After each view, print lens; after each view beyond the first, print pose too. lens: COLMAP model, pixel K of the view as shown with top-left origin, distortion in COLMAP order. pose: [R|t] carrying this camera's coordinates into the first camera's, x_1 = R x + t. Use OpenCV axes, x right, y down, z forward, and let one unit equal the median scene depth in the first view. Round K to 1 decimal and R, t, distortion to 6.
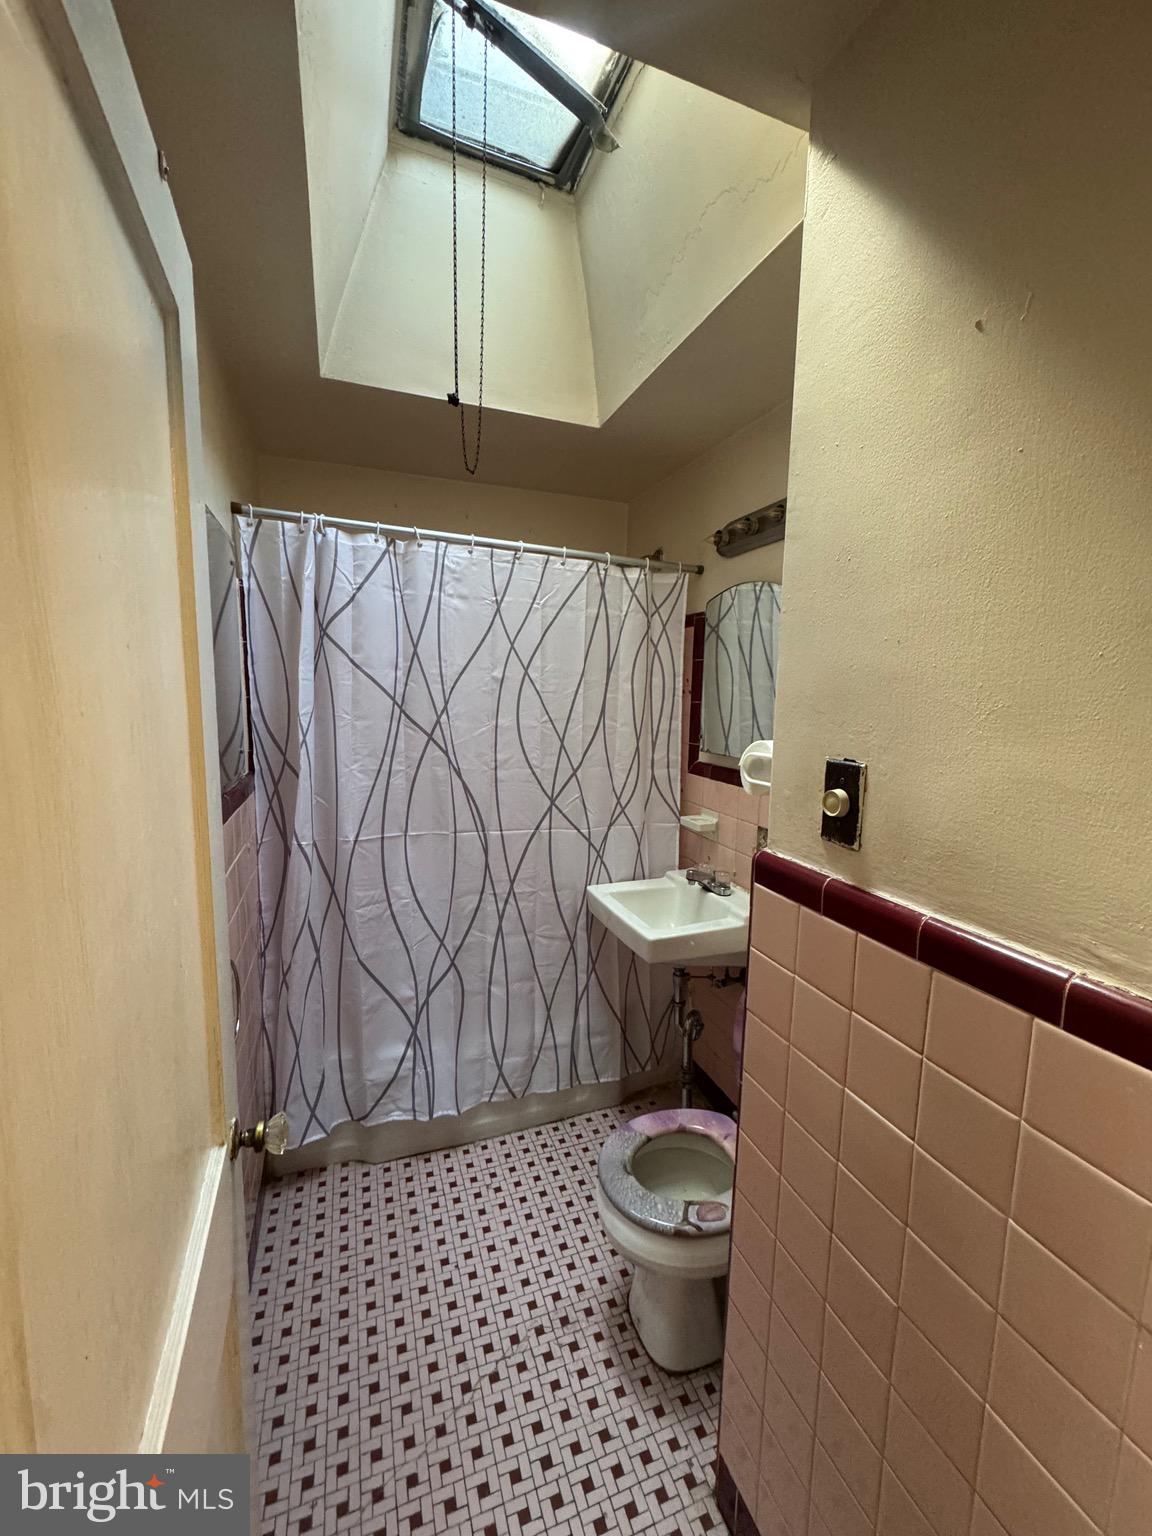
lens RADIAL K [[618.0, 0, 576.0], [0, 618.0, 768.0], [0, 0, 1]] dist [-0.000865, -0.000082]
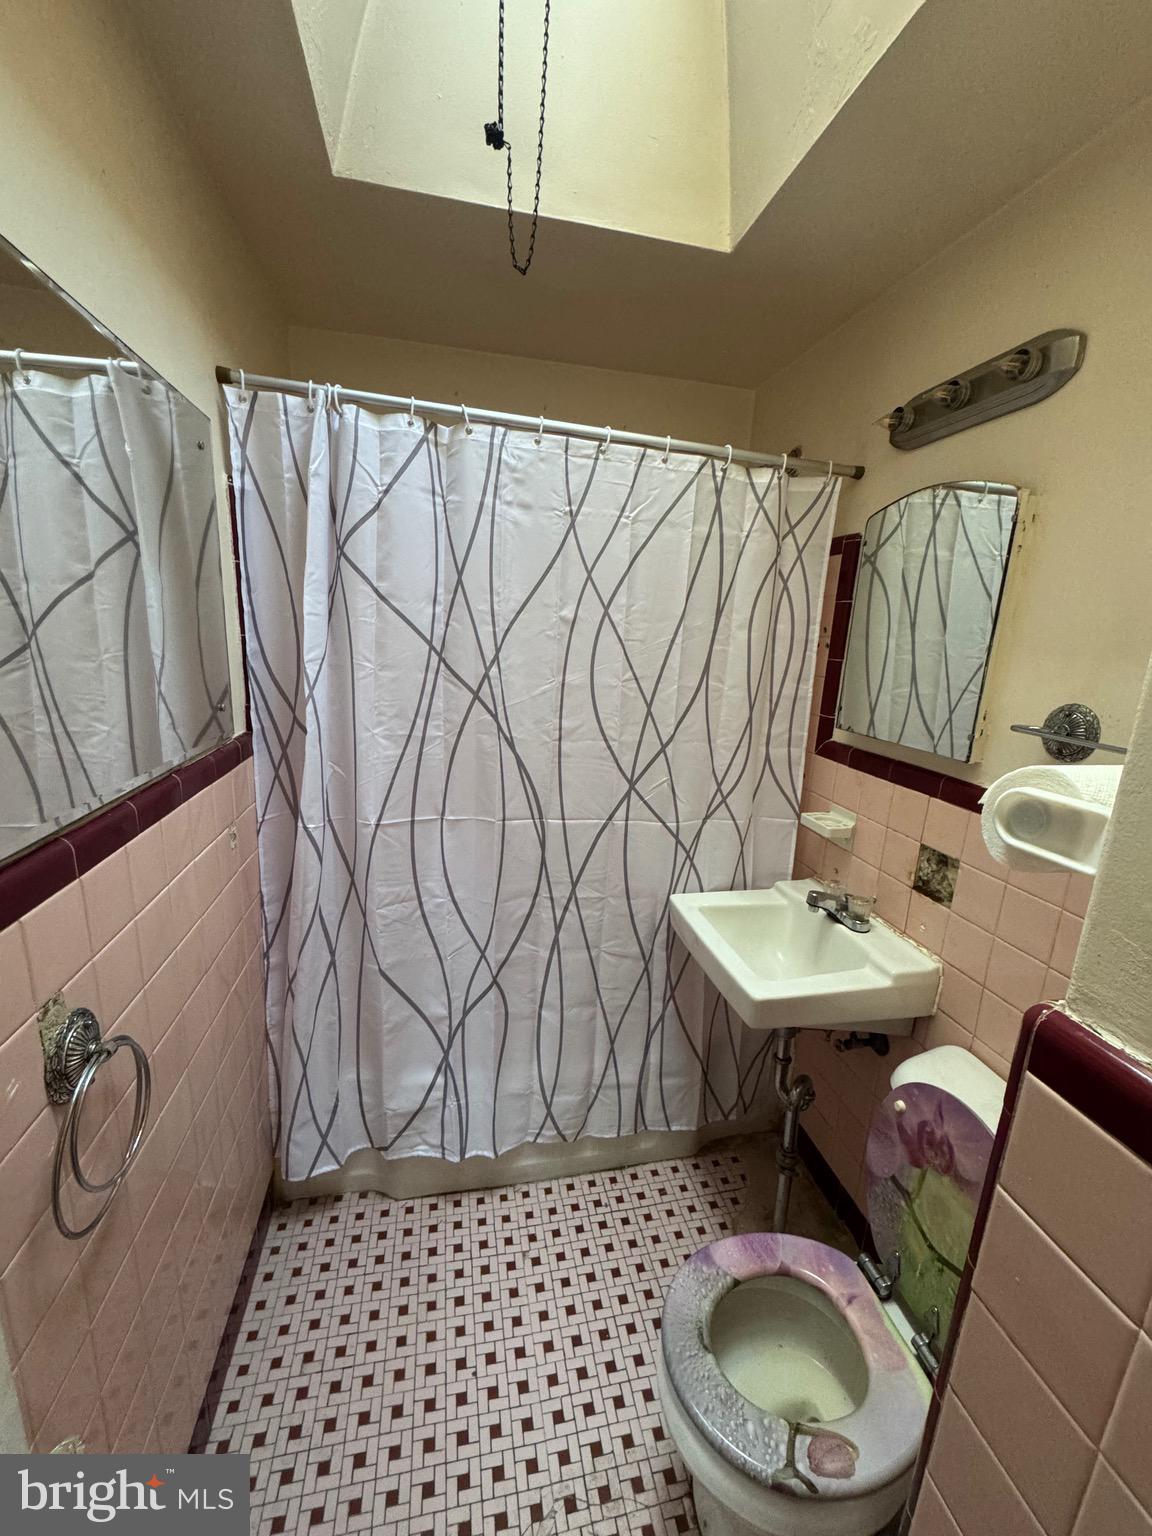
lens RADIAL K [[611.6, 0, 578.7], [0, 611.6, 766.4], [0, 0, 1]] dist [-0.001248, -0.000277]
pose [[0.989205, 0.061280, -0.133111, -0.004076], [-0.048365, 0.993993, 0.098178, -0.043157], [0.138328, -0.090680, 0.986226, 0.264649]]
